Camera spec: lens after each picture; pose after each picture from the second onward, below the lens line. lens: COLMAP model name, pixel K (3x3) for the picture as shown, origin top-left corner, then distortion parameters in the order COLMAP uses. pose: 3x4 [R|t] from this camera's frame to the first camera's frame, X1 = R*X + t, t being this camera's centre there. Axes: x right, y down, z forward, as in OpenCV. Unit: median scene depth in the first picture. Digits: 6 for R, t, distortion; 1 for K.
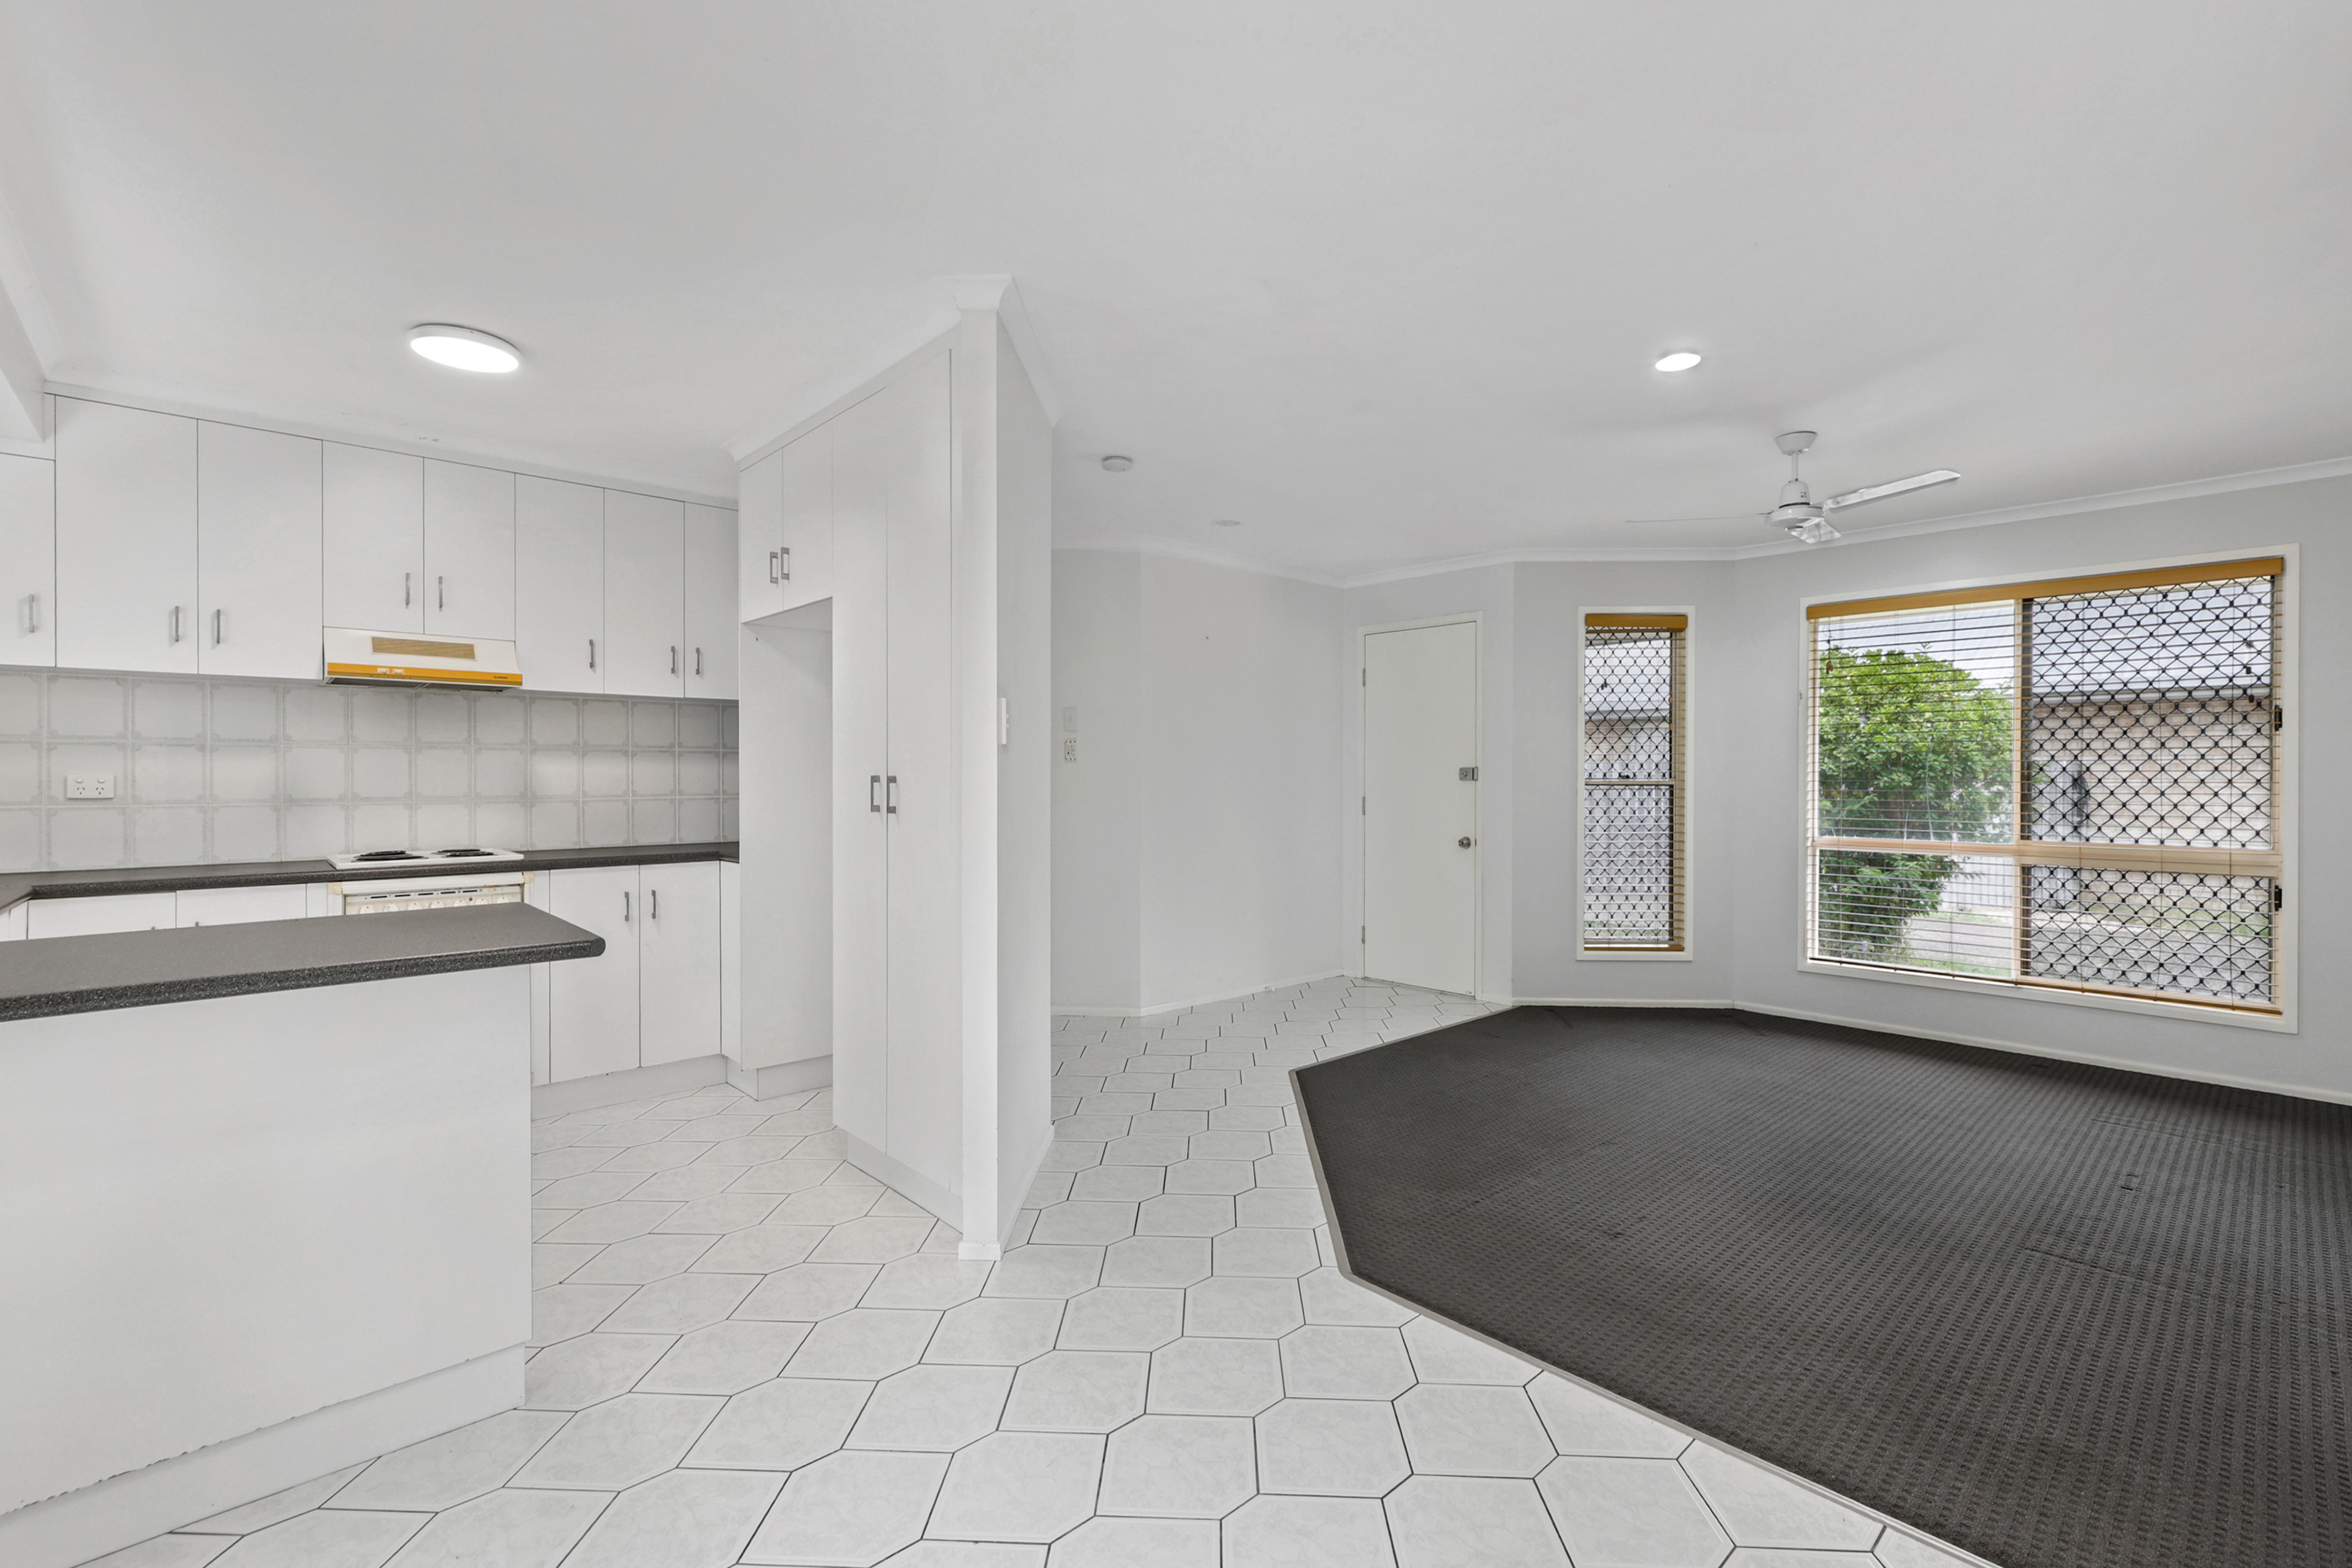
lens RADIAL K [[1032.4, 0, 1169.4], [0, 1032.4, 779.8], [0, 0, 1]] dist [-0.008216, -0.000218]
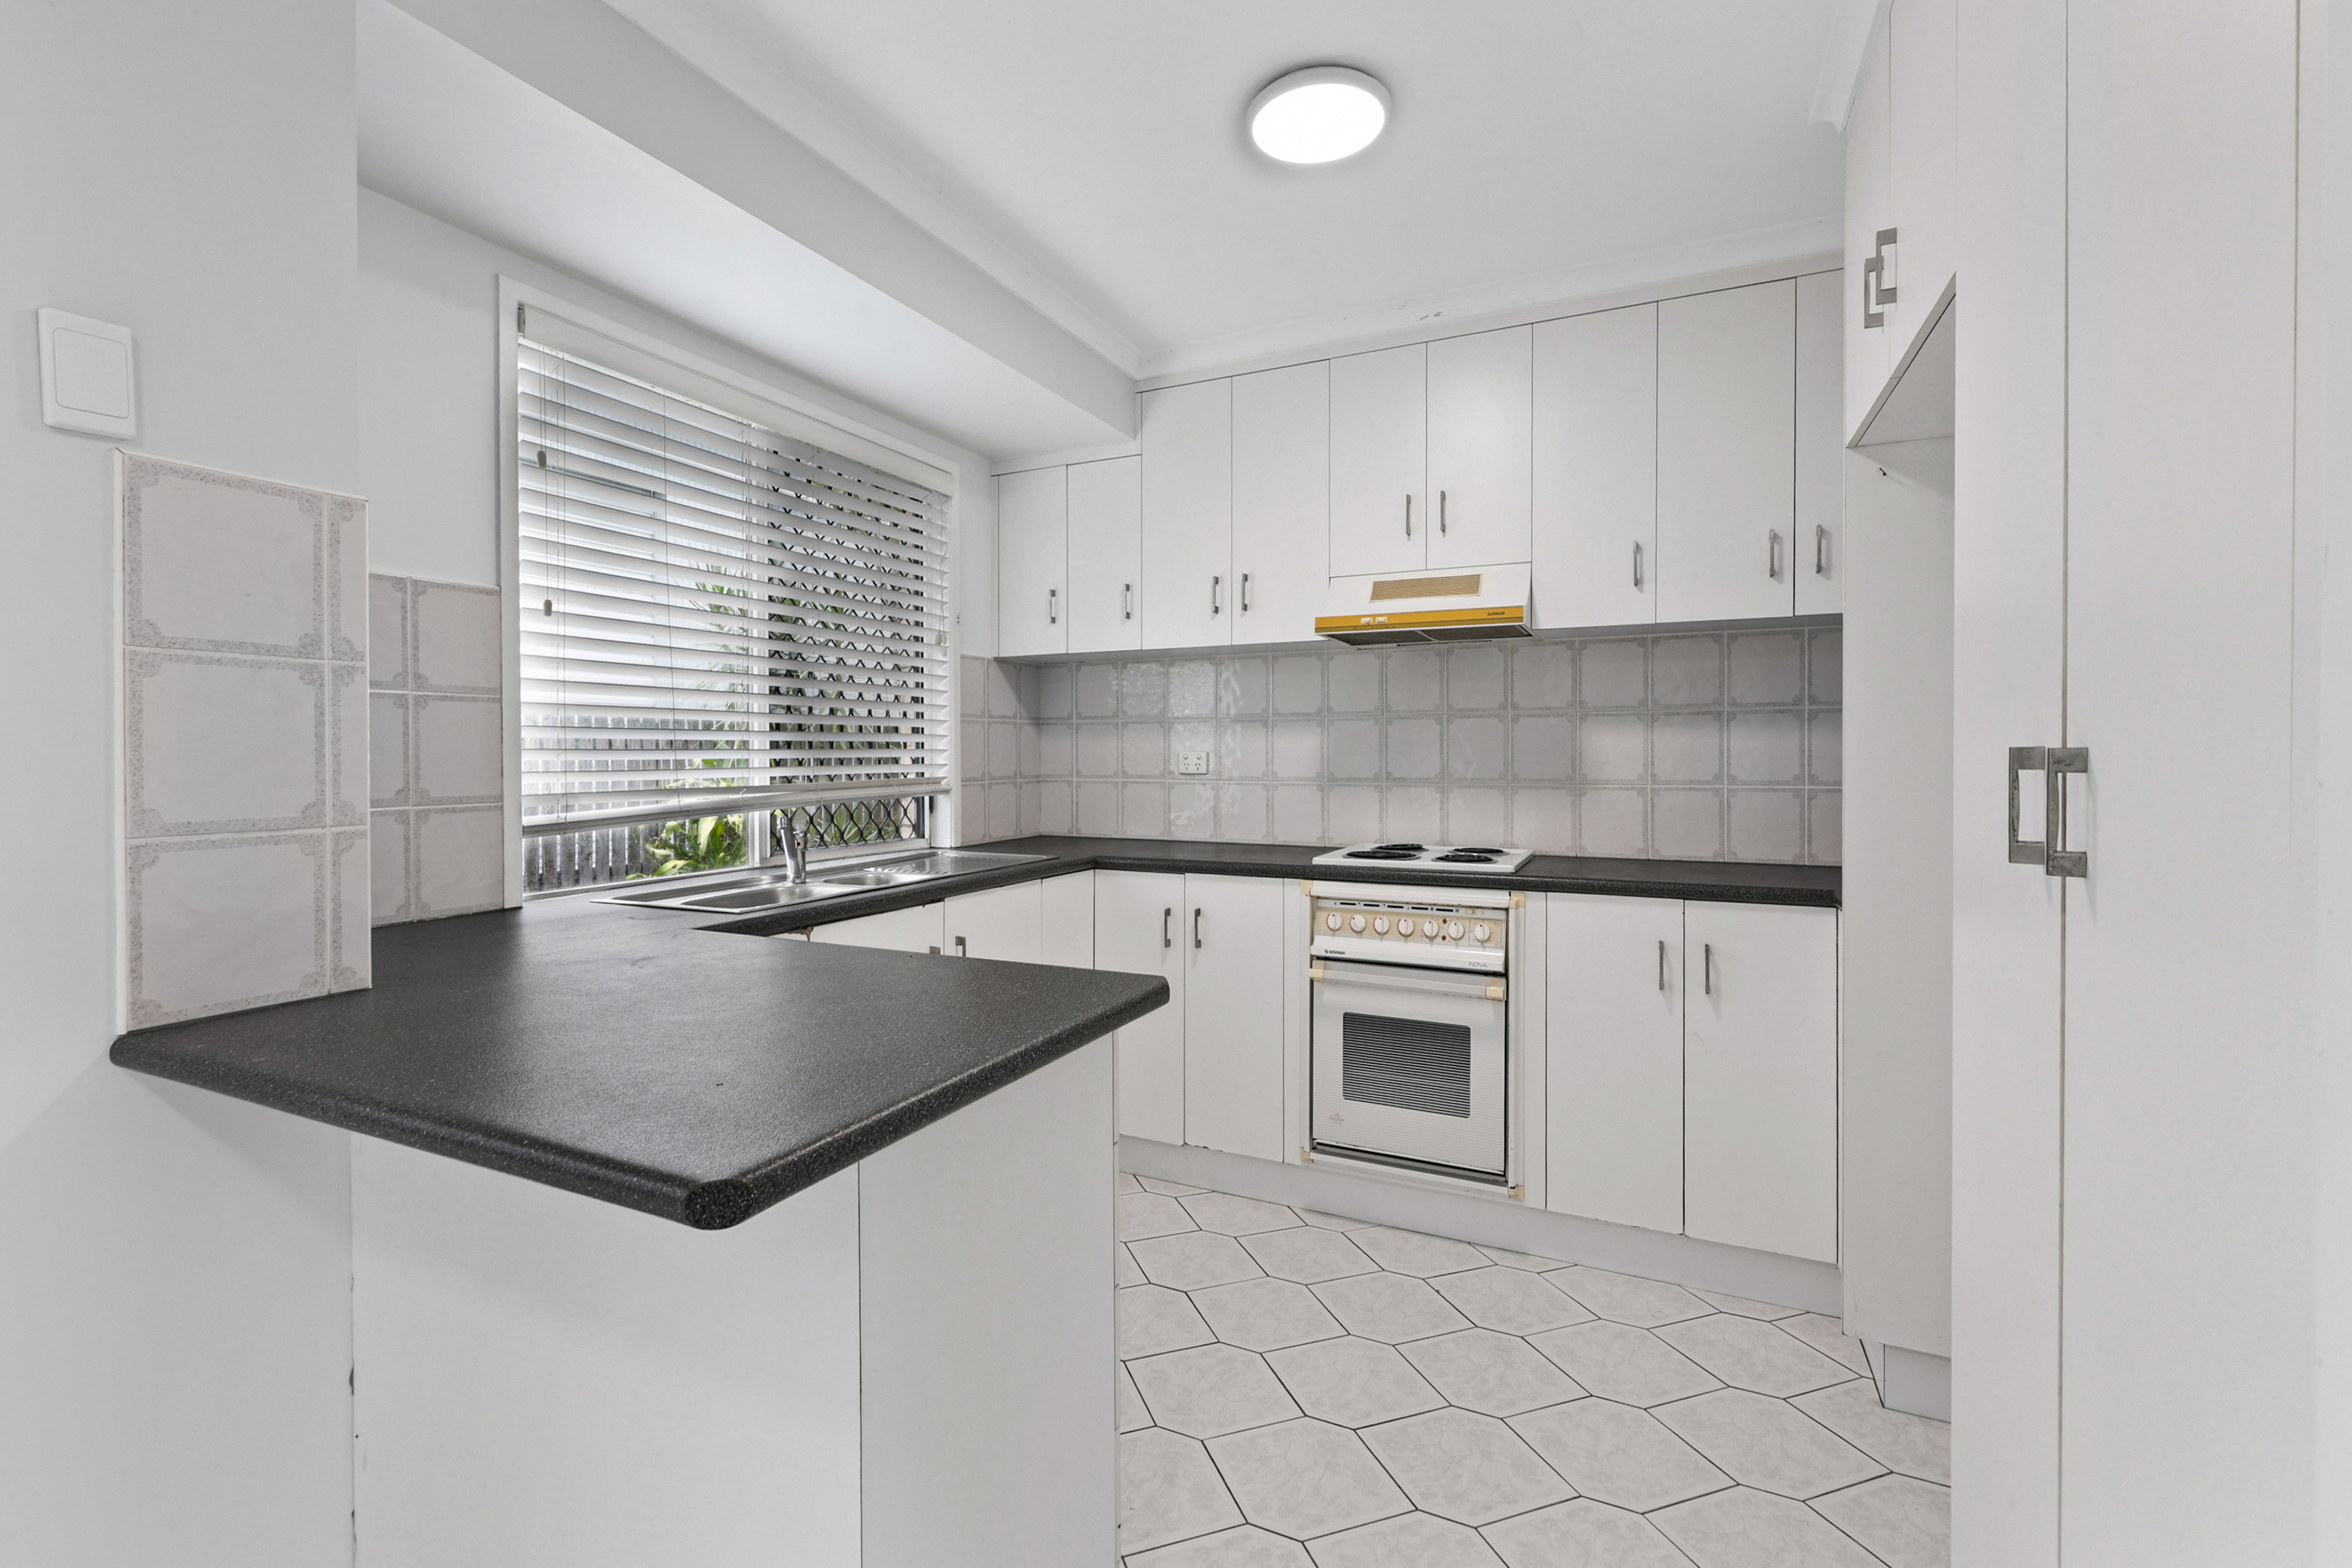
lens RADIAL K [[1032.4, 0, 1171.1], [0, 1032.4, 765.2], [0, 0, 1]] dist [-0.008216, -0.000218]
pose [[0.387866, 0.009774, -0.921664, -0.077393], [-0.002787, 0.999952, 0.009431, -0.000482], [0.921712, -0.001089, 0.387874, 0.502001]]
